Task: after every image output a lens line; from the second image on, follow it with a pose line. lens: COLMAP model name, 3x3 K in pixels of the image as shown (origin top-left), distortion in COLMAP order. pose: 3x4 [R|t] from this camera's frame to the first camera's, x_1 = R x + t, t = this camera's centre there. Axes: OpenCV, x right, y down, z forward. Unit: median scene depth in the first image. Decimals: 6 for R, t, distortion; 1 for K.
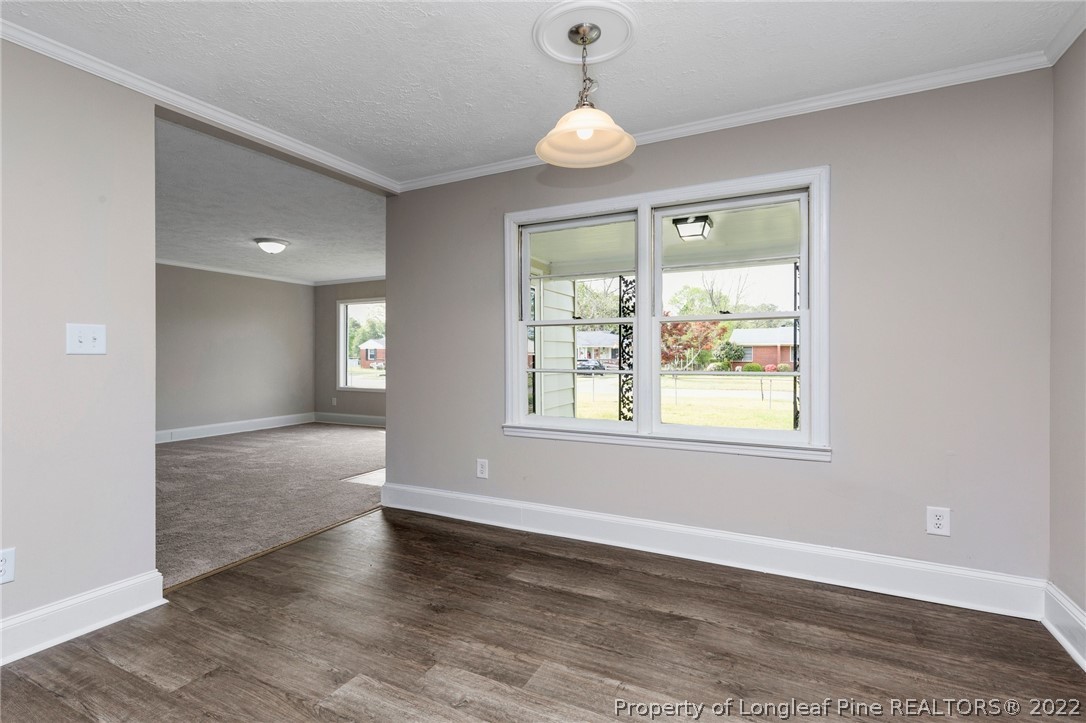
lens RADIAL K [[483.8, 0, 524.9], [0, 483.8, 356.1], [0, 0, 1]] dist [0.060337, -0.000002]
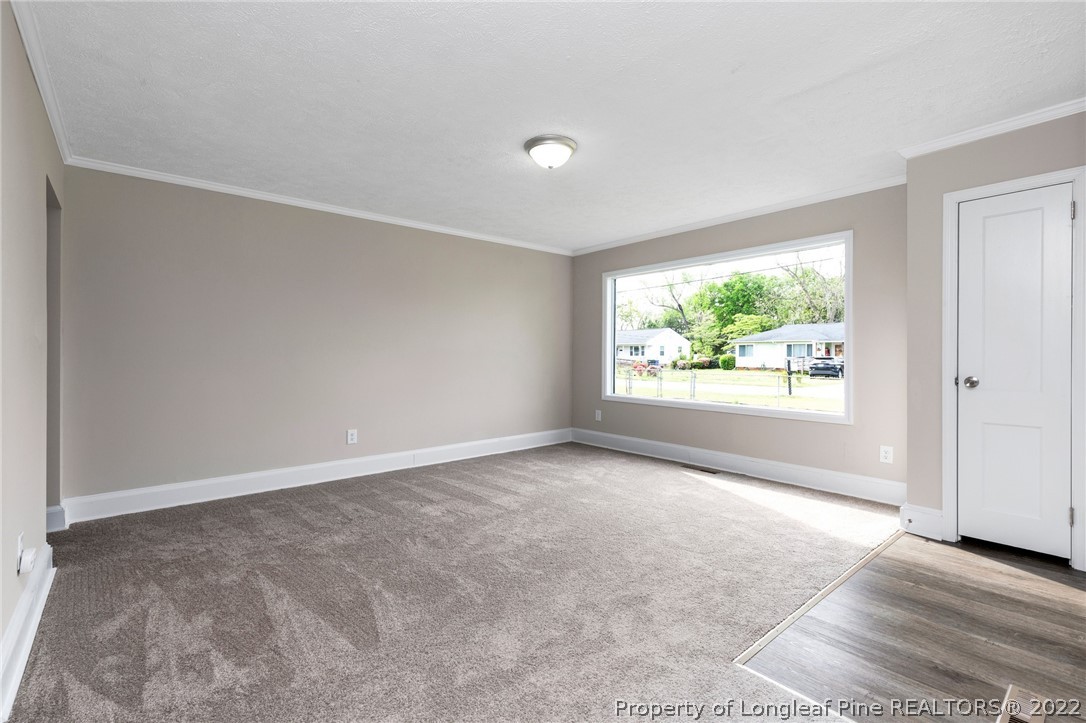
lens RADIAL K [[483.8, 0, 524.9], [0, 483.8, 356.1], [0, 0, 1]] dist [0.060337, -0.000002]
pose [[0.915230, 0.003741, -0.402913, -0.223716], [-0.001081, 0.999976, 0.006828, 0.001711], [0.402929, -0.005813, 0.915213, 0.340336]]
